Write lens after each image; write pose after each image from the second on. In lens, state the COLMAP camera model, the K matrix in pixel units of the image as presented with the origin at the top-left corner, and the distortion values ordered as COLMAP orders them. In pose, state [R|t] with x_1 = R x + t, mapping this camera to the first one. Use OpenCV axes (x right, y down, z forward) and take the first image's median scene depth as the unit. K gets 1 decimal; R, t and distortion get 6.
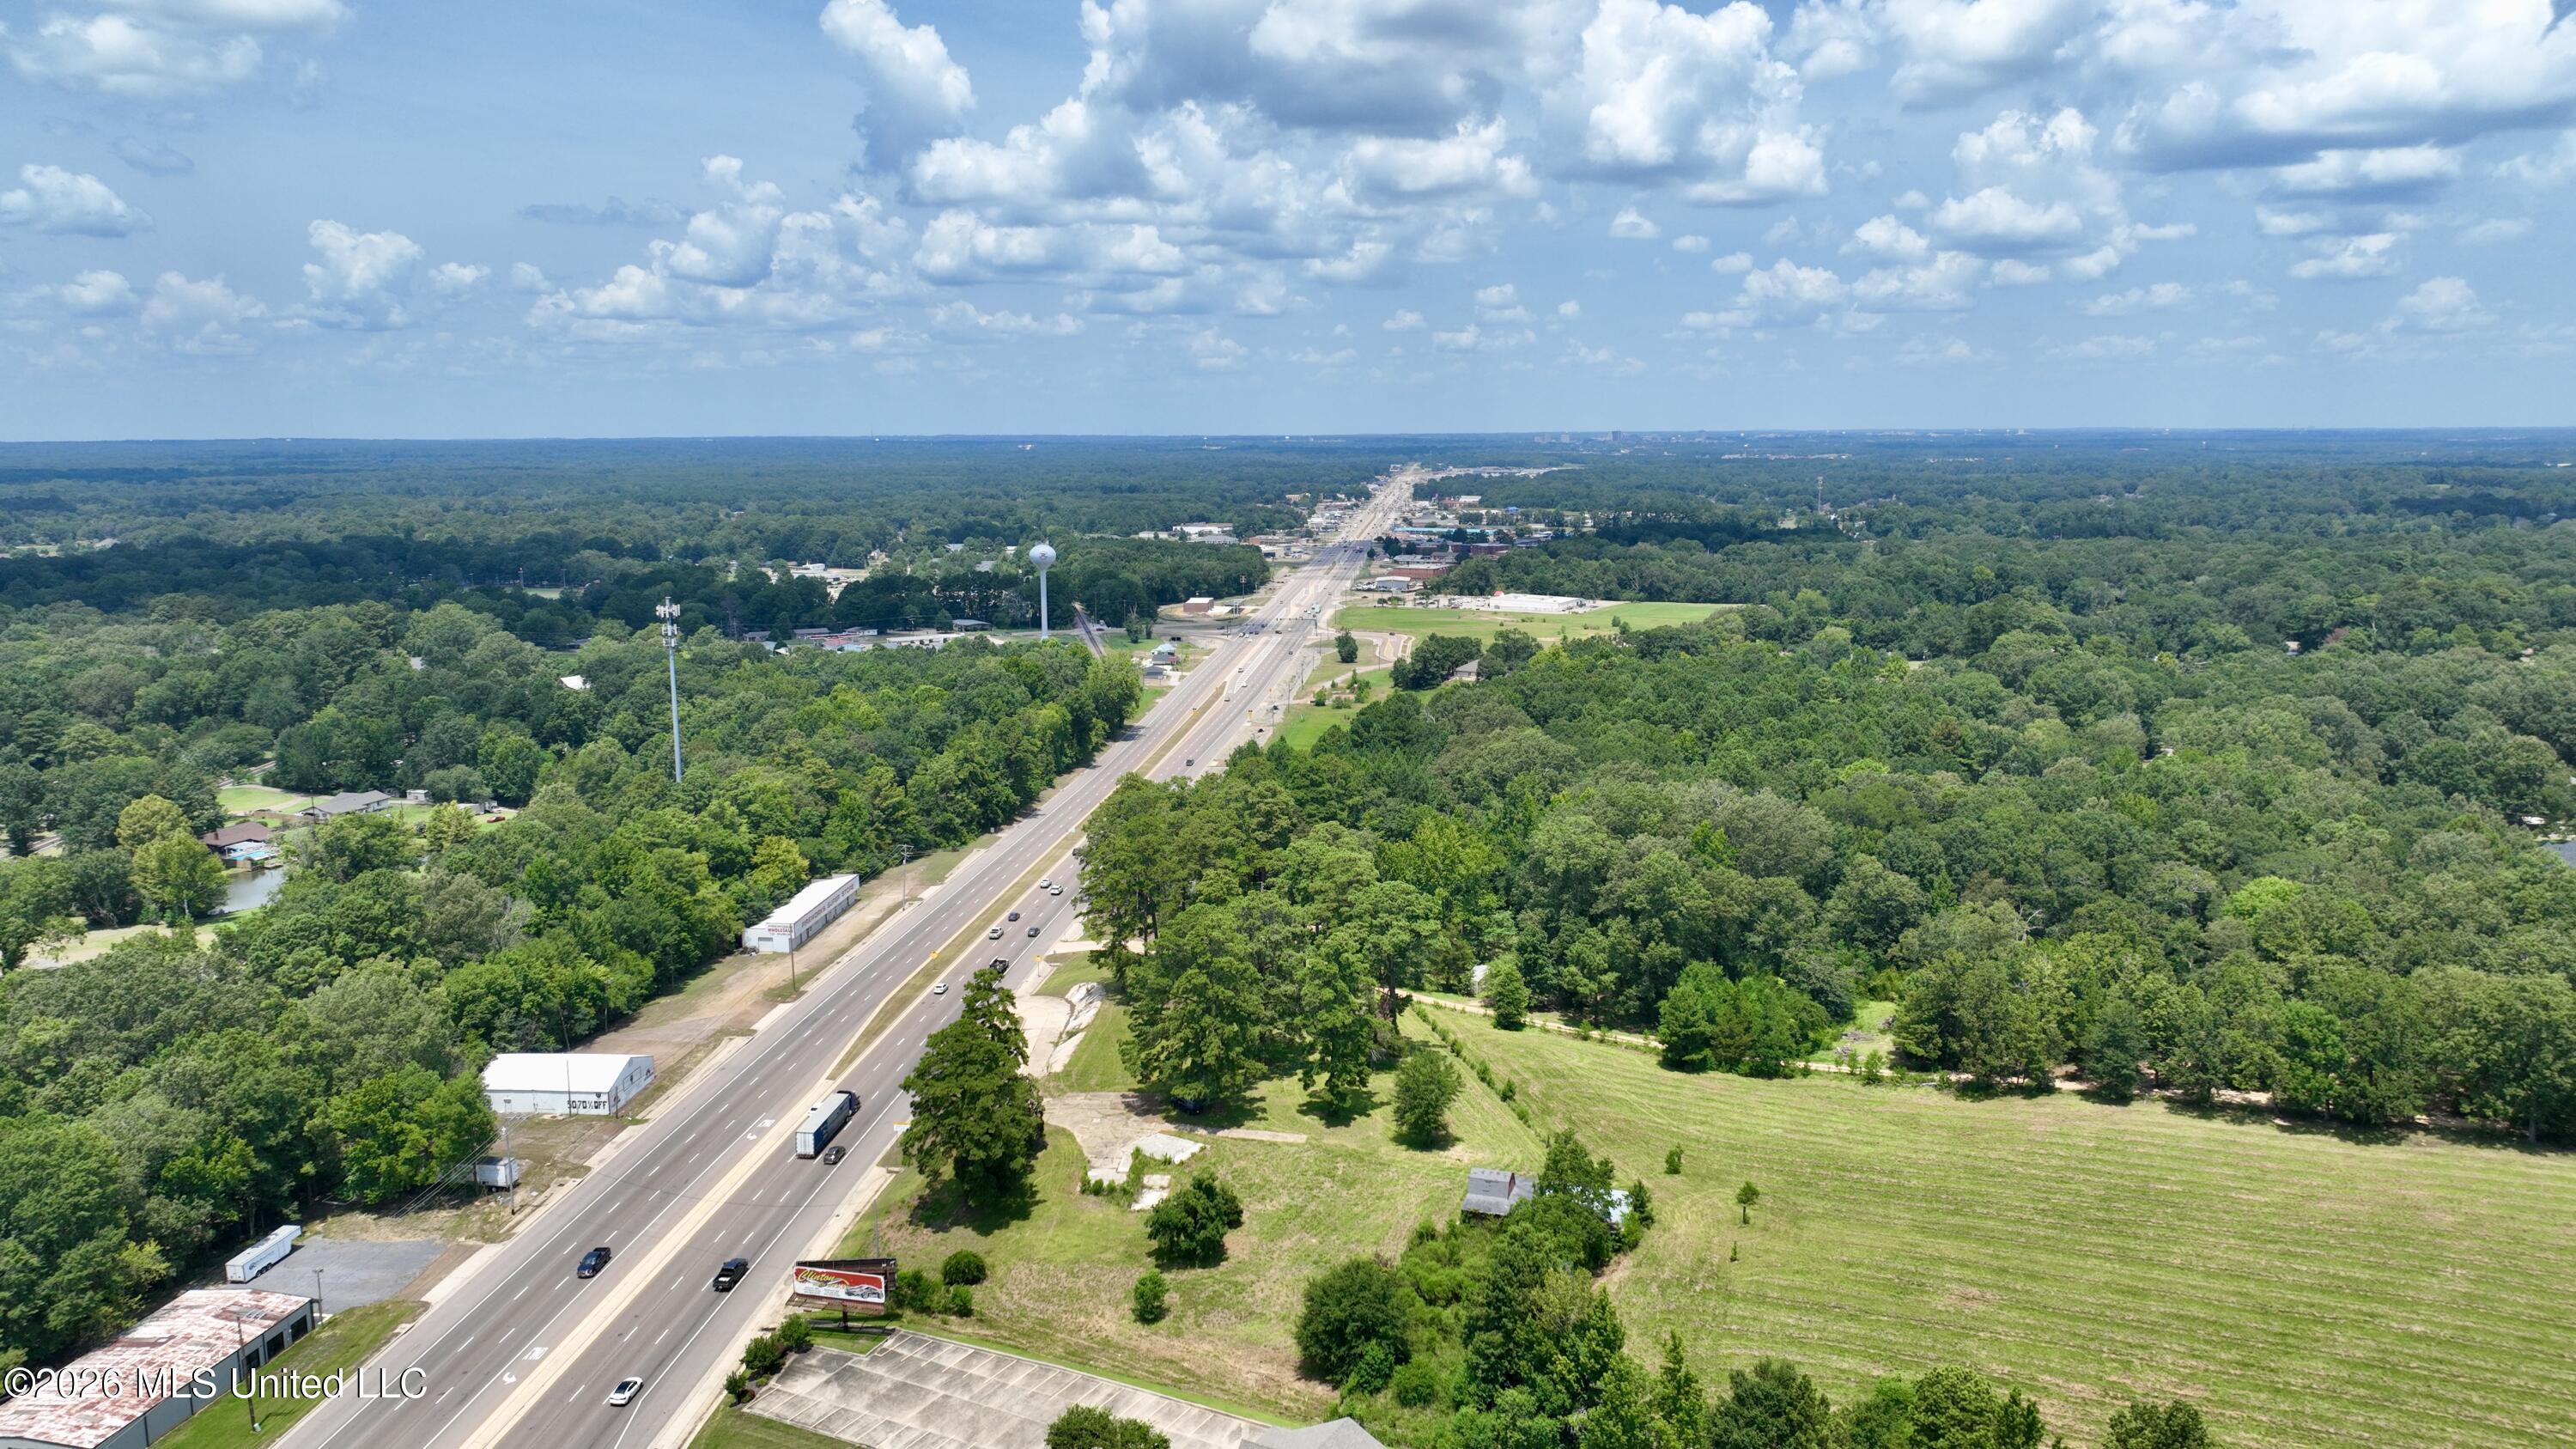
lens RADIAL K [[1798.4, 0, 1294.6], [0, 1798.4, 702.8], [0, 0, 1]] dist [0.008203, 0.001715]
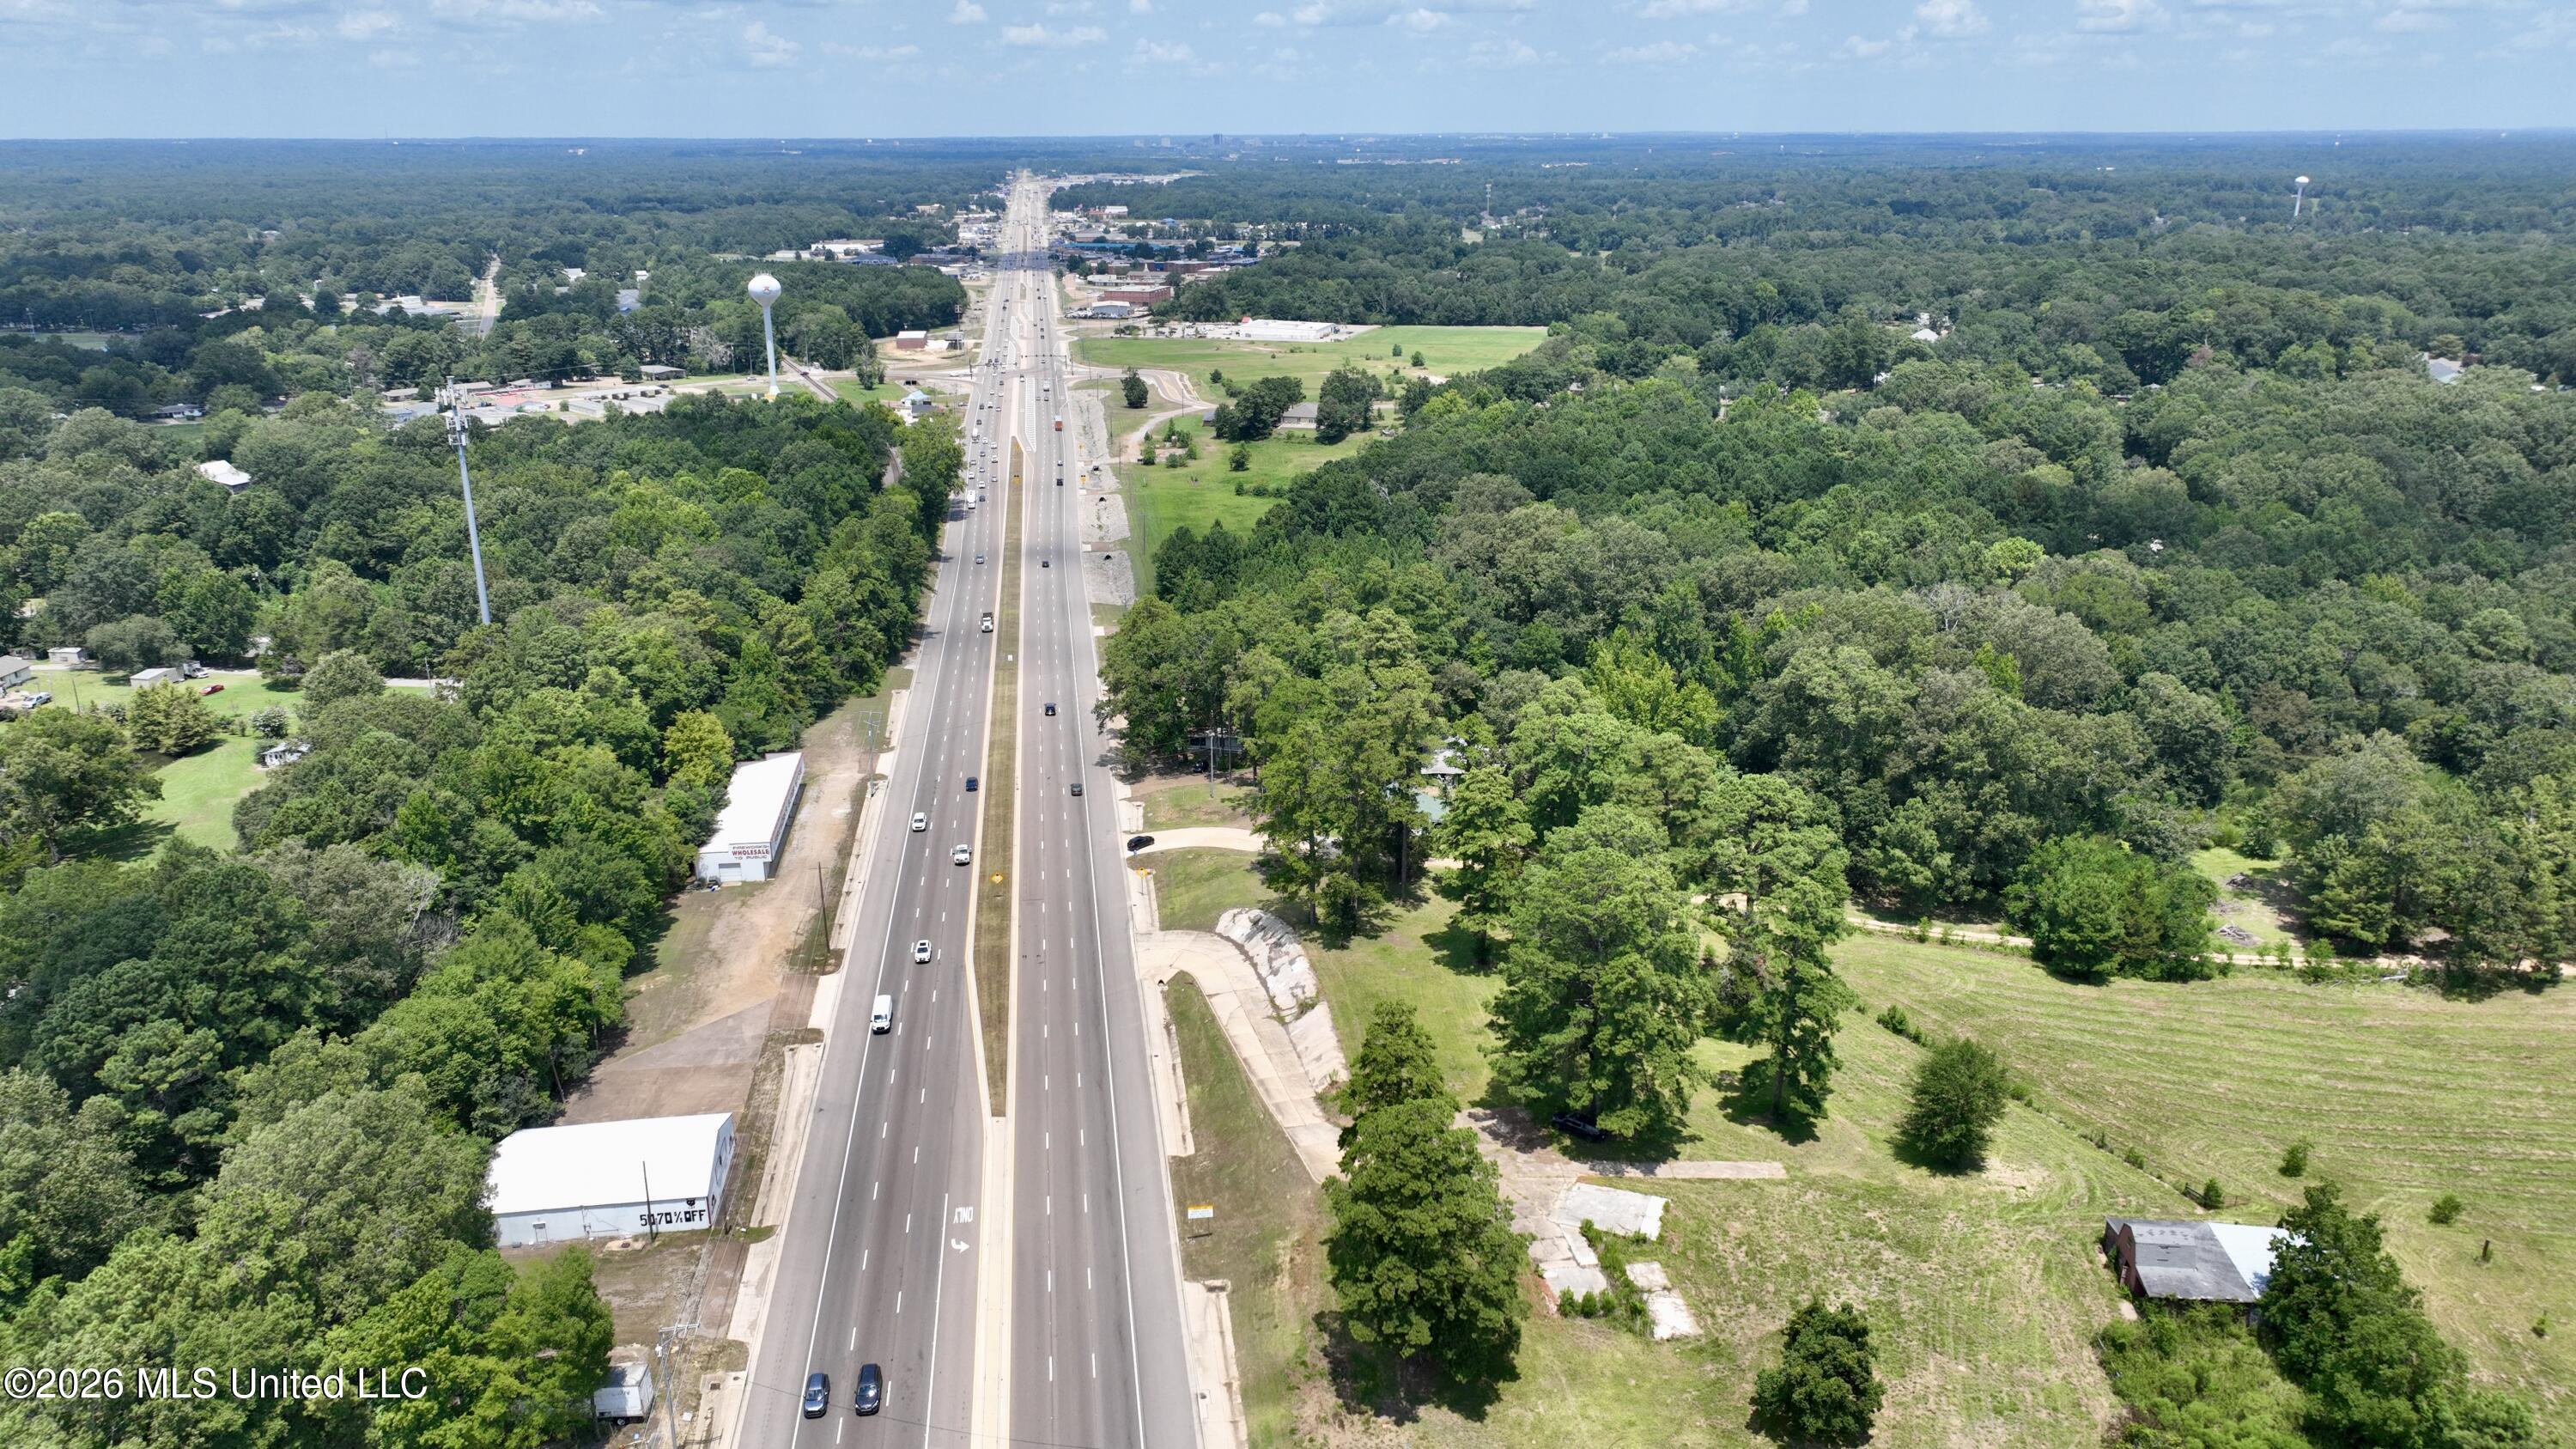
lens RADIAL K [[1798.4, 0, 1289.6], [0, 1798.4, 713.9], [0, 0, 1]] dist [0.008203, 0.001715]
pose [[0.975712, -0.066197, 0.208814, -0.264070], [0.031720, 0.985895, 0.164329, -0.048777], [-0.216747, -0.153714, 0.964050, 0.312661]]
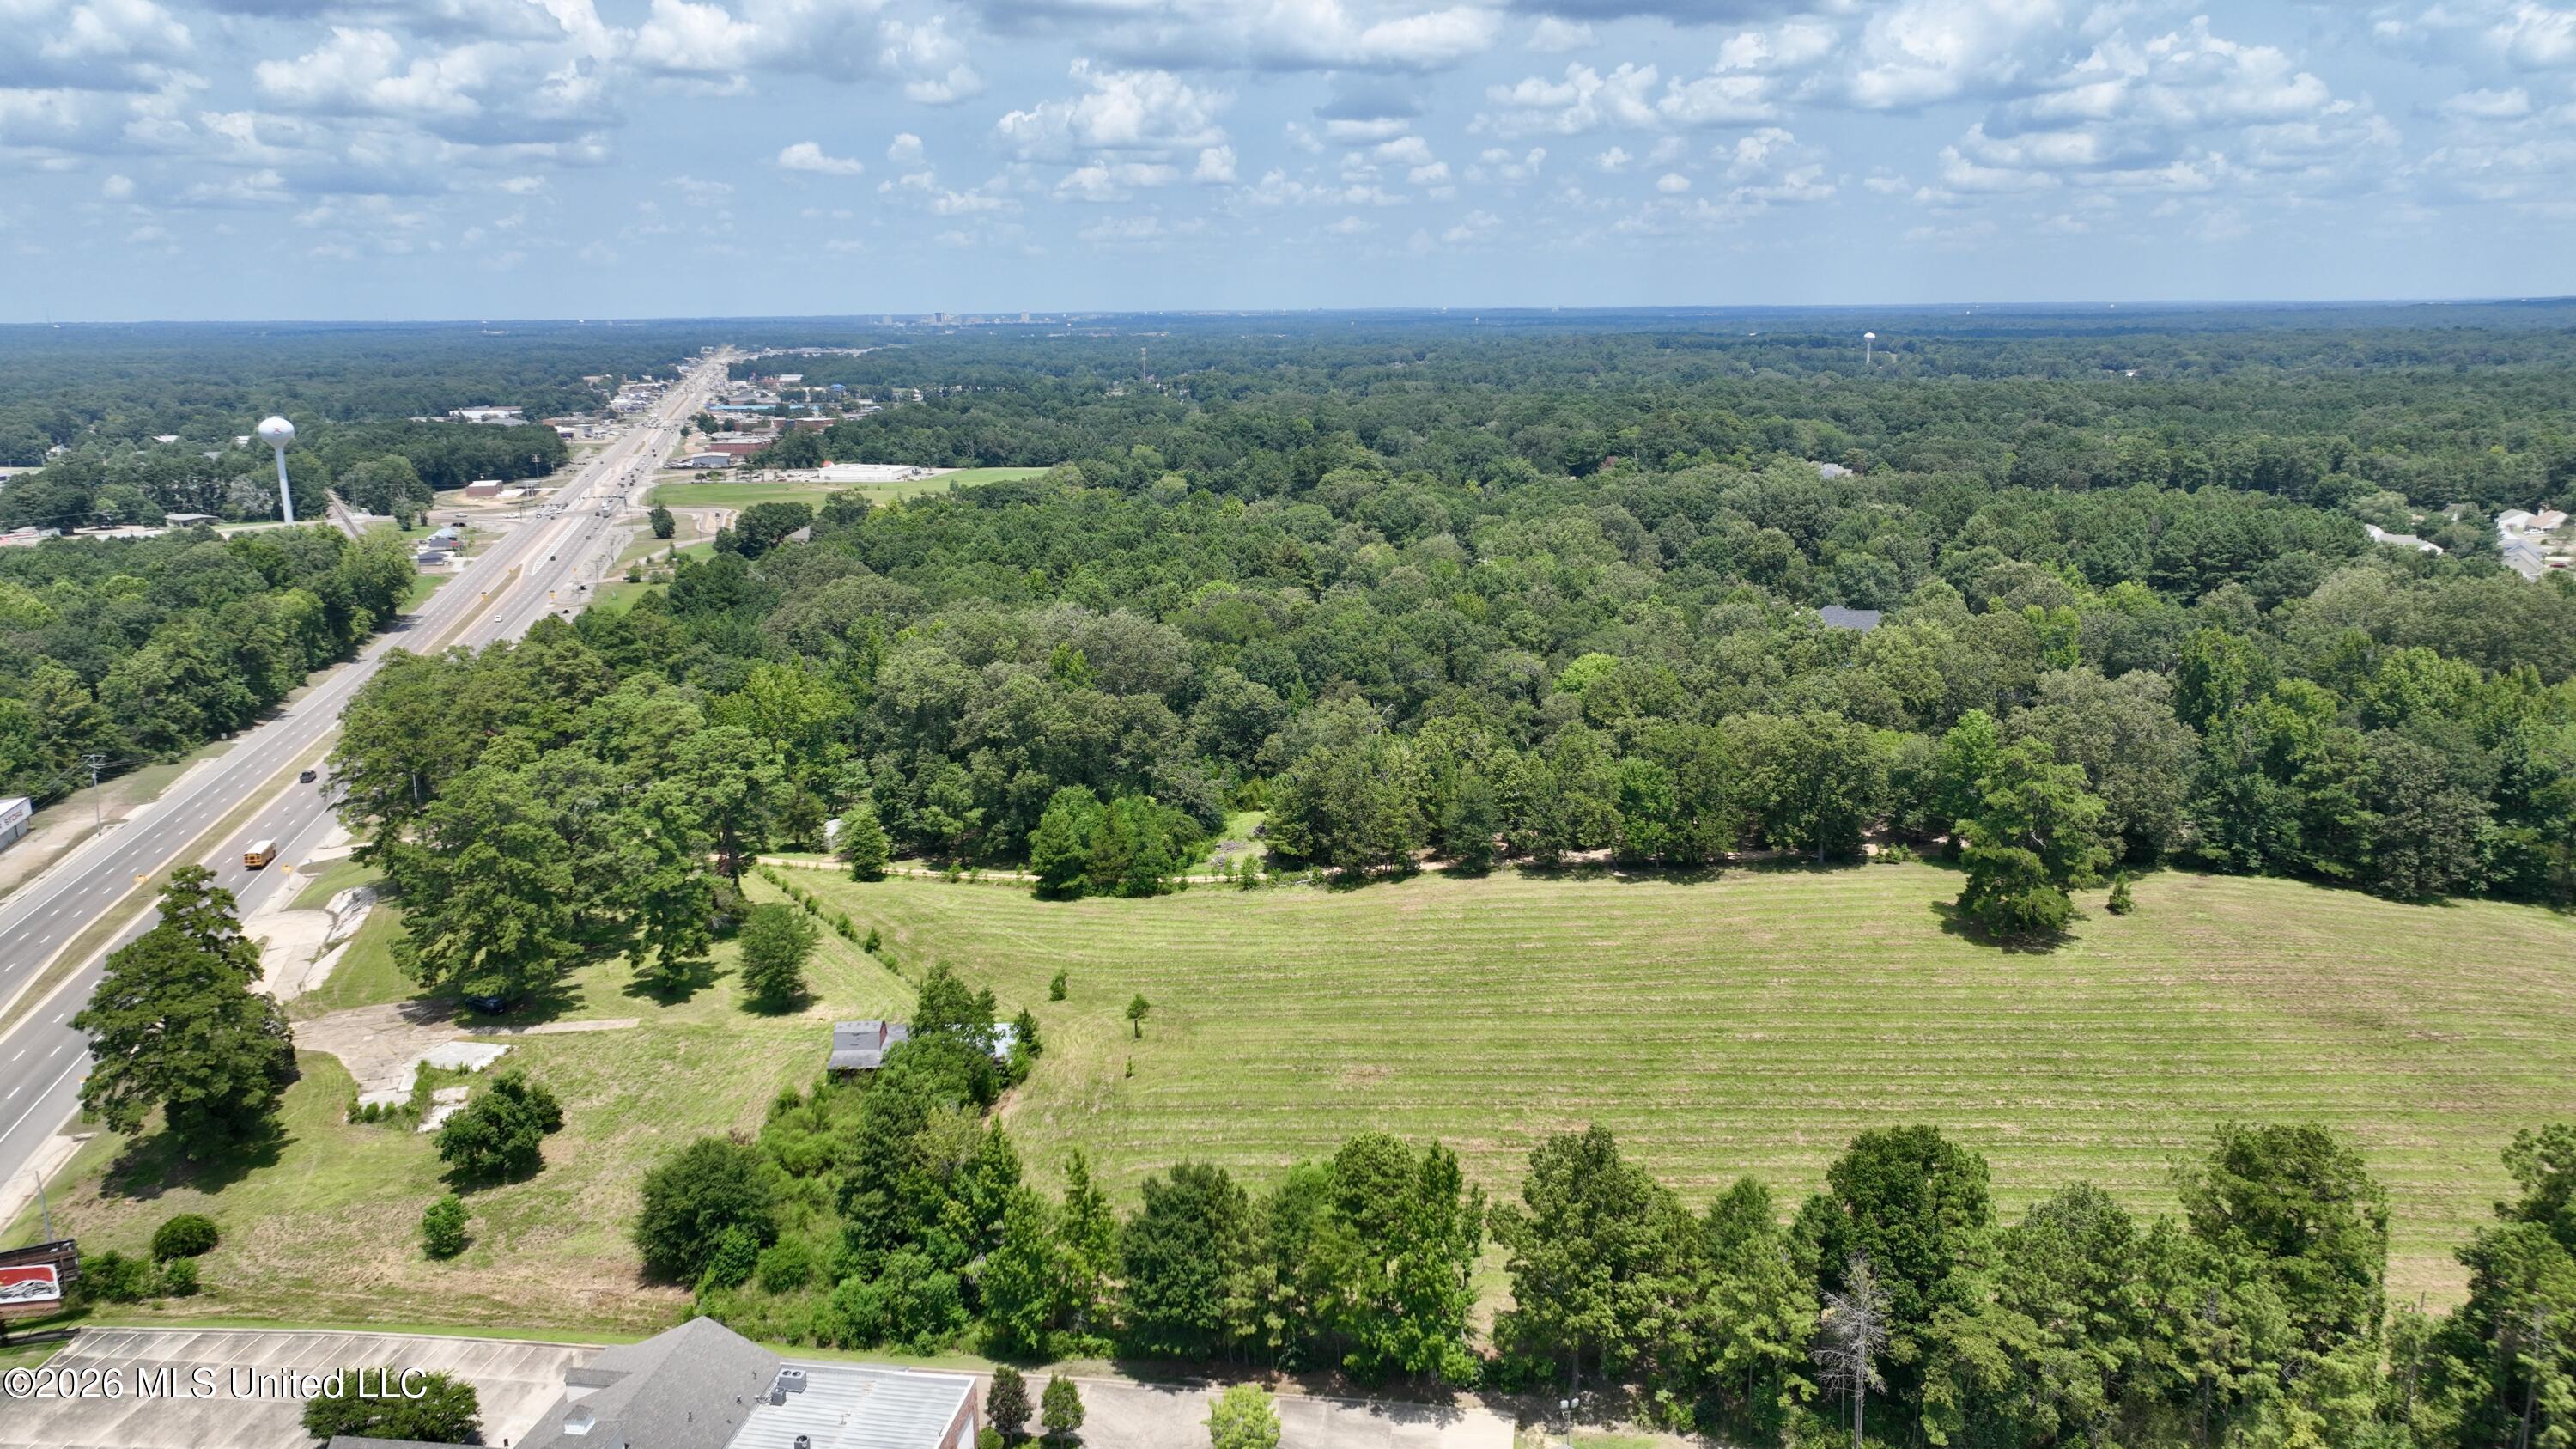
lens RADIAL K [[1798.4, 0, 1285.1], [0, 1798.4, 707.9], [0, 0, 1]] dist [0.008203, 0.001715]
pose [[0.935674, -0.081936, 0.343220, 0.010147], [0.059361, 0.995355, 0.075791, 0.037078], [-0.347836, -0.050542, 0.936192, 0.074598]]
